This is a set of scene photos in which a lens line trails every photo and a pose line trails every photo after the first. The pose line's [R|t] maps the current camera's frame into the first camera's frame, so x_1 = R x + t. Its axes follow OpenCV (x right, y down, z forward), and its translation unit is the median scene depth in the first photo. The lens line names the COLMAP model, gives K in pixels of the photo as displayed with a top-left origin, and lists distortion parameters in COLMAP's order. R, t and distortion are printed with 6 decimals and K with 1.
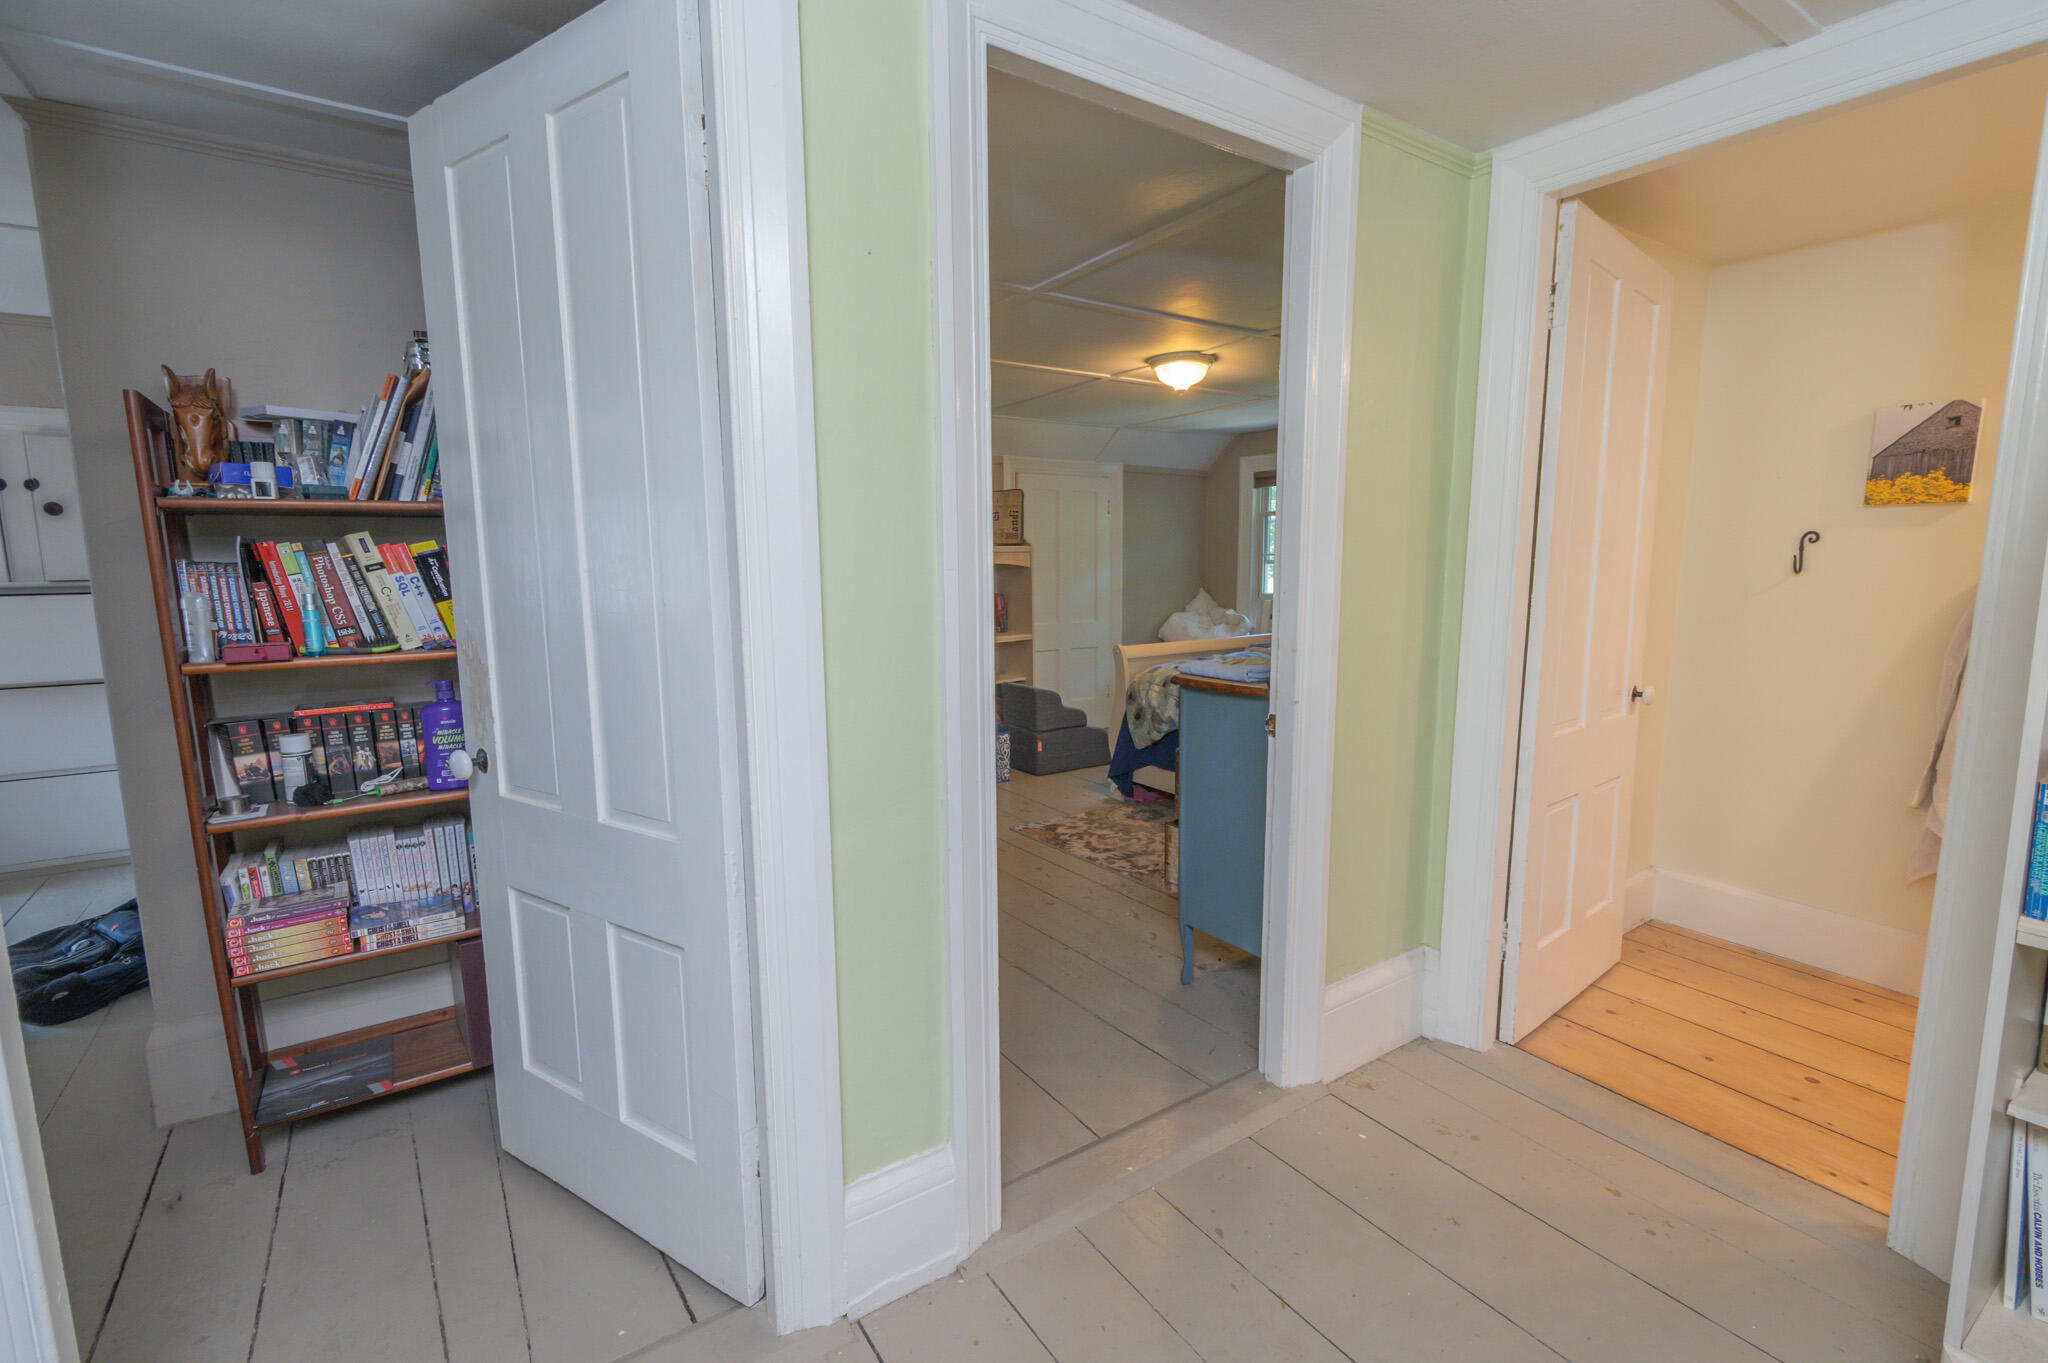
lens RADIAL K [[904.3, 0, 1025.7], [0, 904.3, 686.7], [0, 0, 1]] dist [-0.000216, 0.000000]
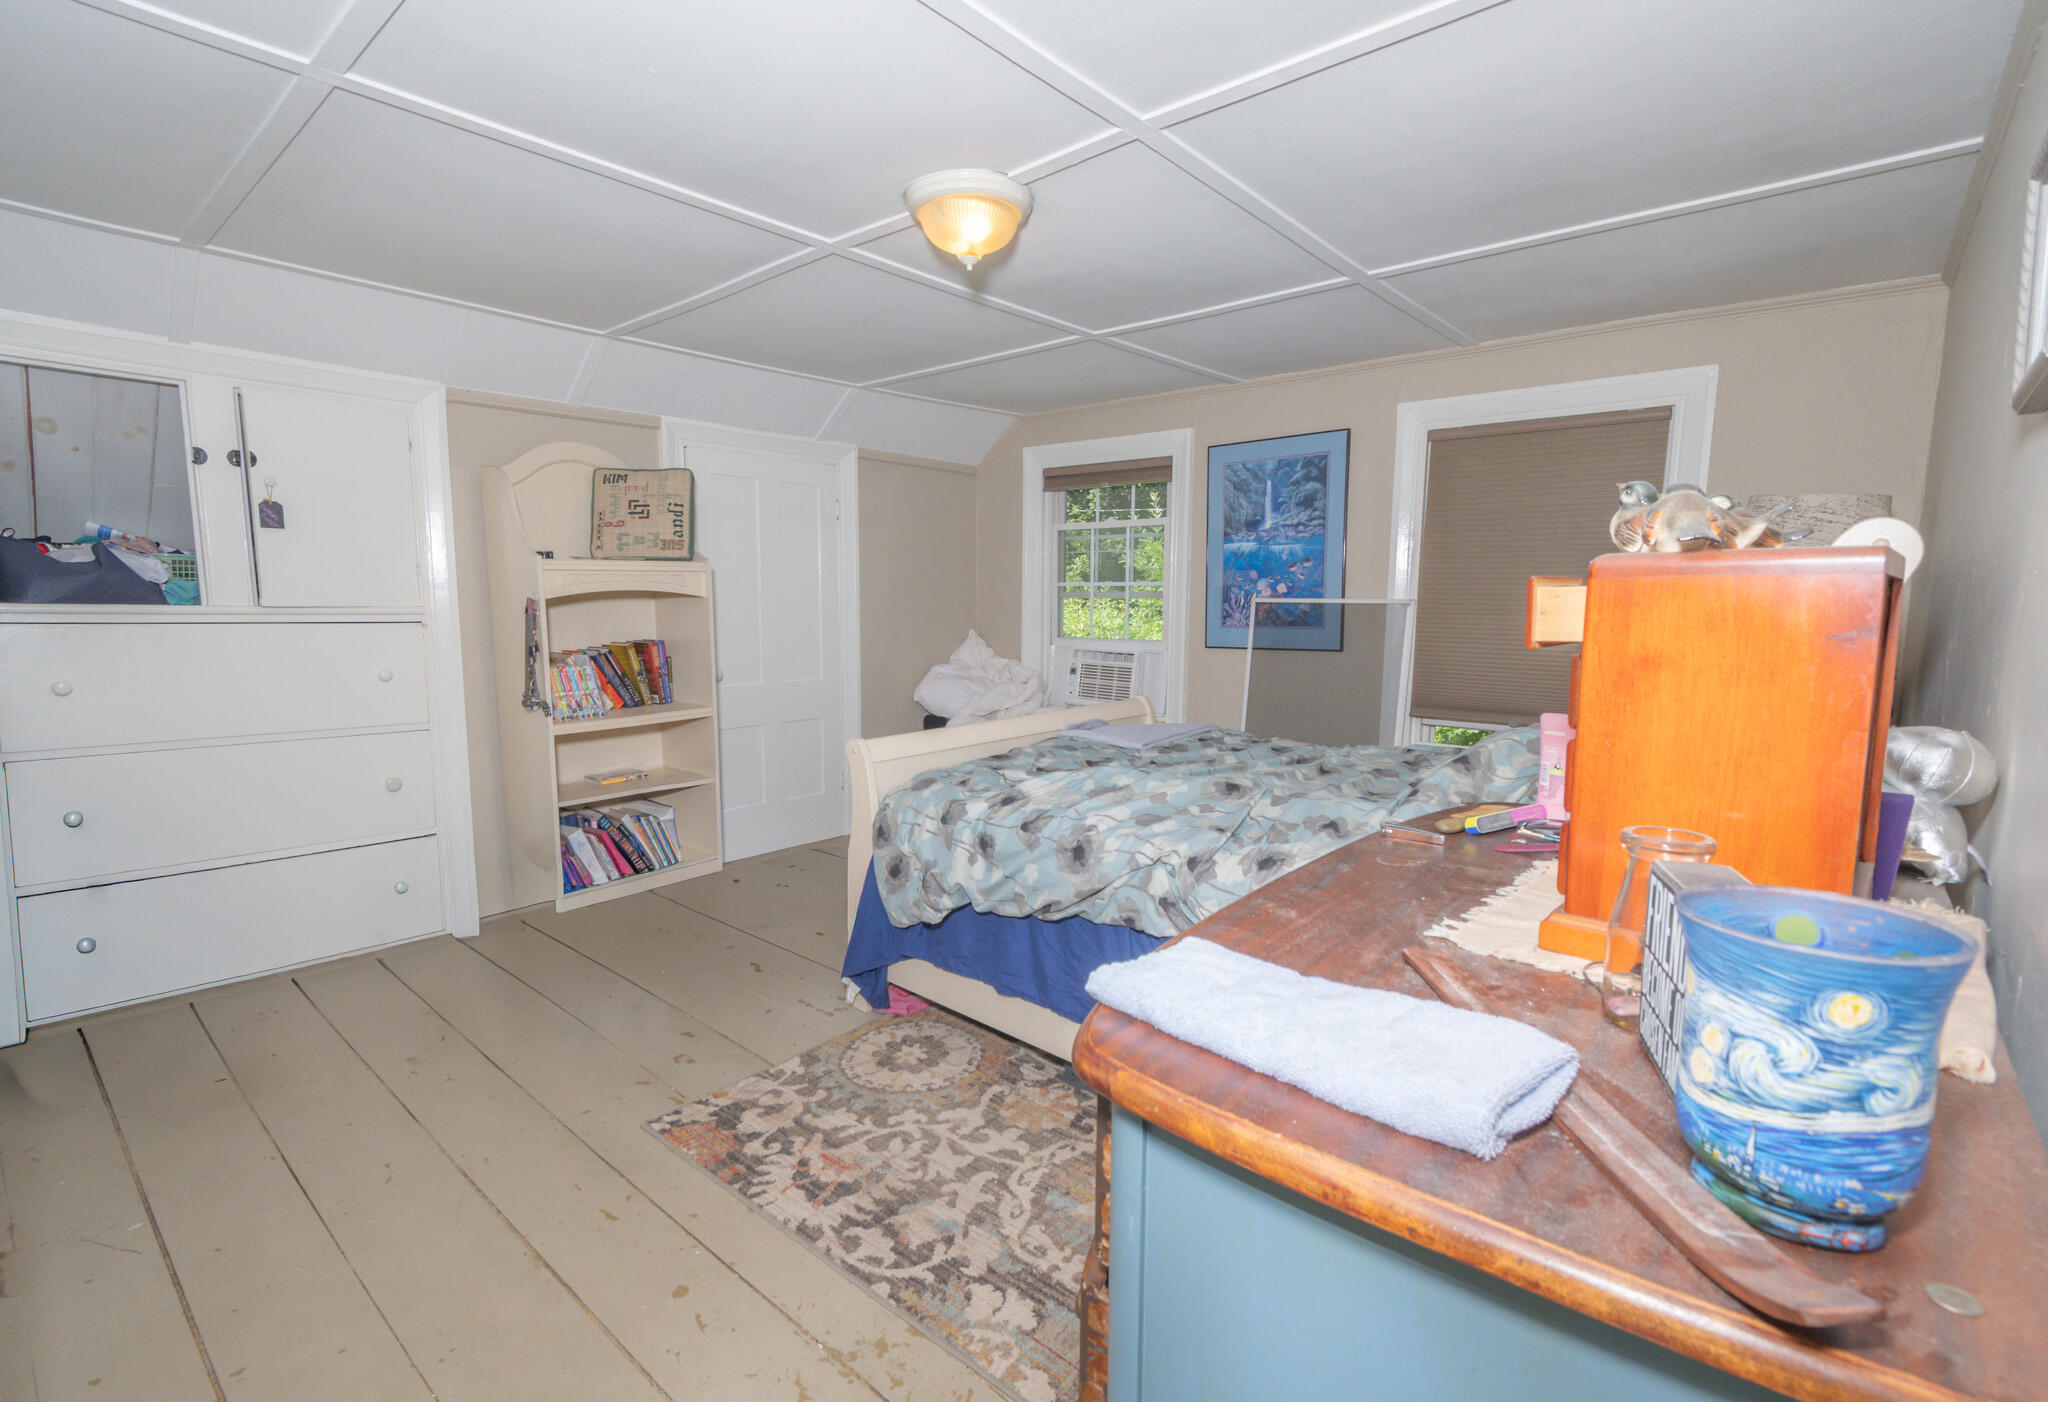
lens RADIAL K [[938.2, 0, 1017.6], [0, 938.2, 699.5], [0, 0, 1]] dist [-0.002200, -0.000058]
pose [[0.962814, -0.015839, 0.269700, 0.045895], [0.021974, 0.999564, -0.019744, -0.061876], [-0.269269, 0.024936, 0.962742, 0.450720]]
